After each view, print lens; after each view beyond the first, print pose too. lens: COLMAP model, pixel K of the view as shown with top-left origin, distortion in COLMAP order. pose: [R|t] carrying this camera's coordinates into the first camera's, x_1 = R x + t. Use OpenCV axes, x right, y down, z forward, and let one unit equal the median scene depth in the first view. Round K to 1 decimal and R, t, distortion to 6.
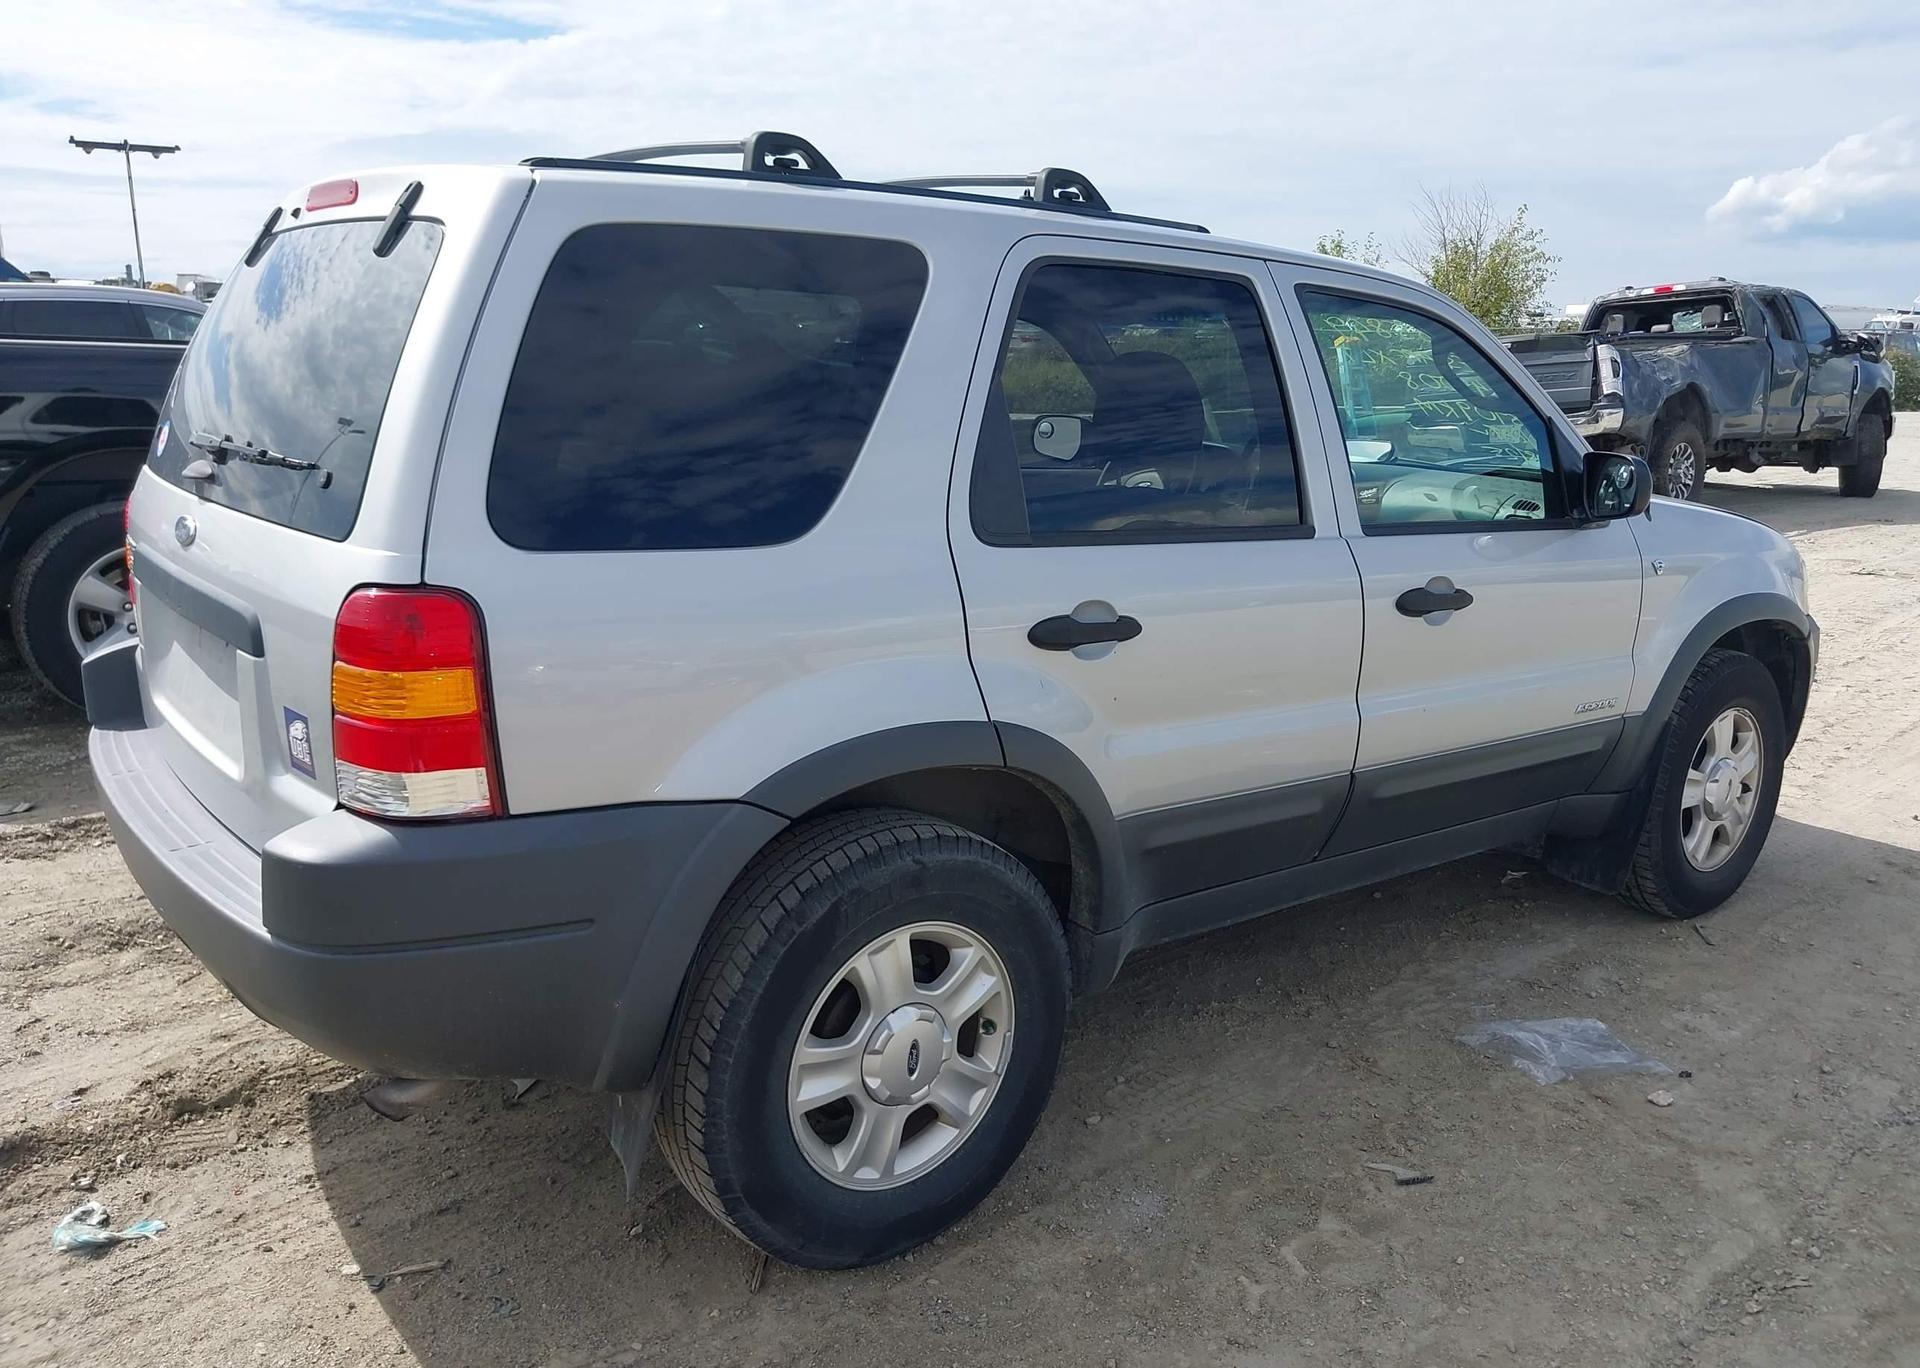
lens RADIAL K [[1592.5, 0, 976.8], [0, 1592.5, 671.2], [0, 0, 1]] dist [-0.002014, -0.000008]
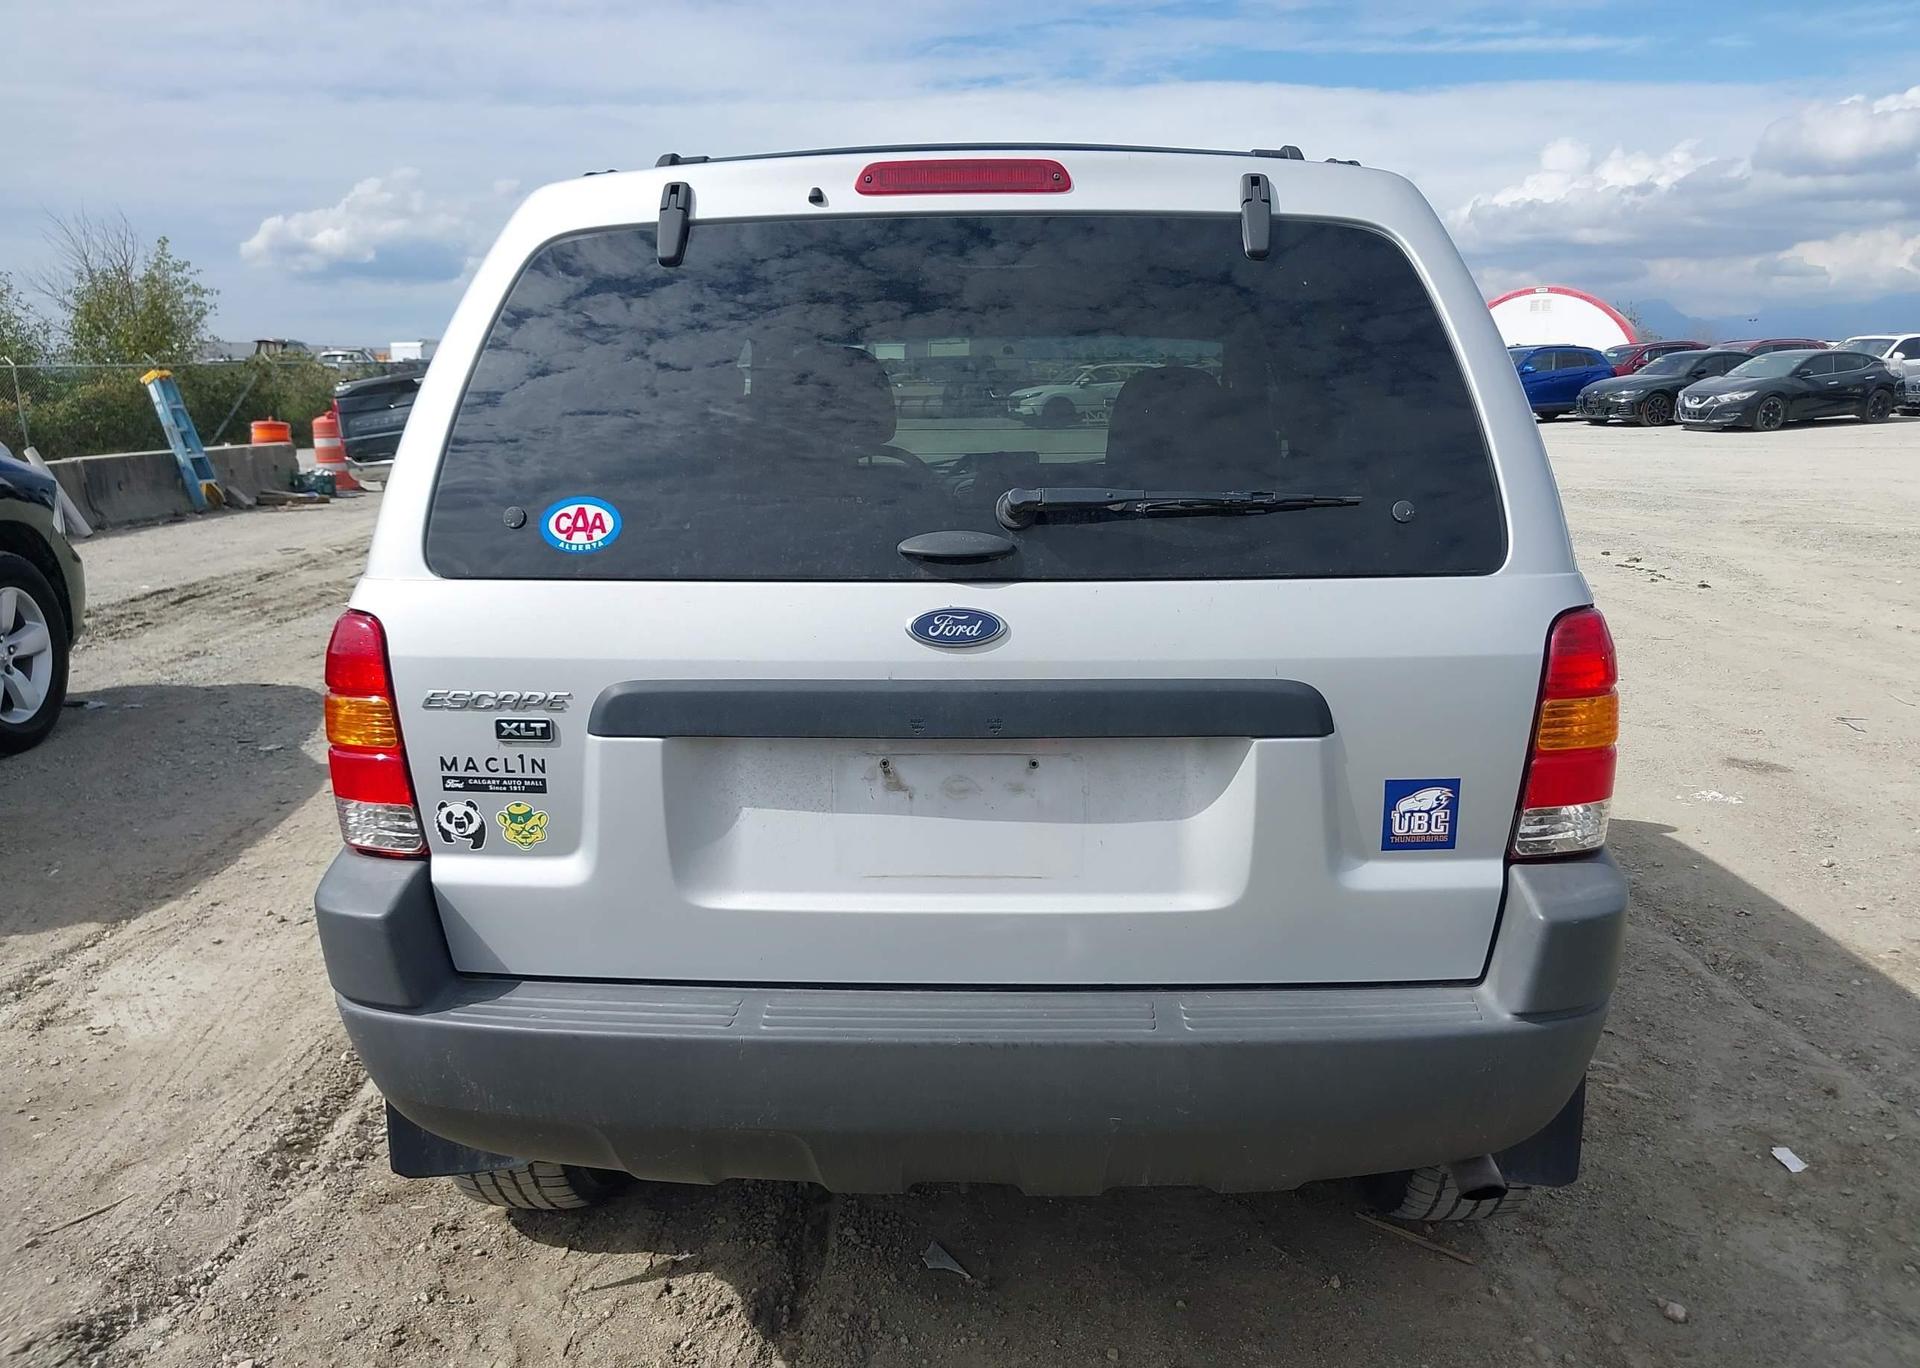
lens RADIAL K [[1542.5, 0, 970.0], [0, 1542.5, 670.8], [0, 0, 1]] dist [0.084286, -0.090026]
pose [[0.636936, -0.171129, 0.751683, -0.906775], [0.183972, 0.980621, 0.067361, -0.101597], [-0.748643, 0.095384, 0.656076, 0.467710]]
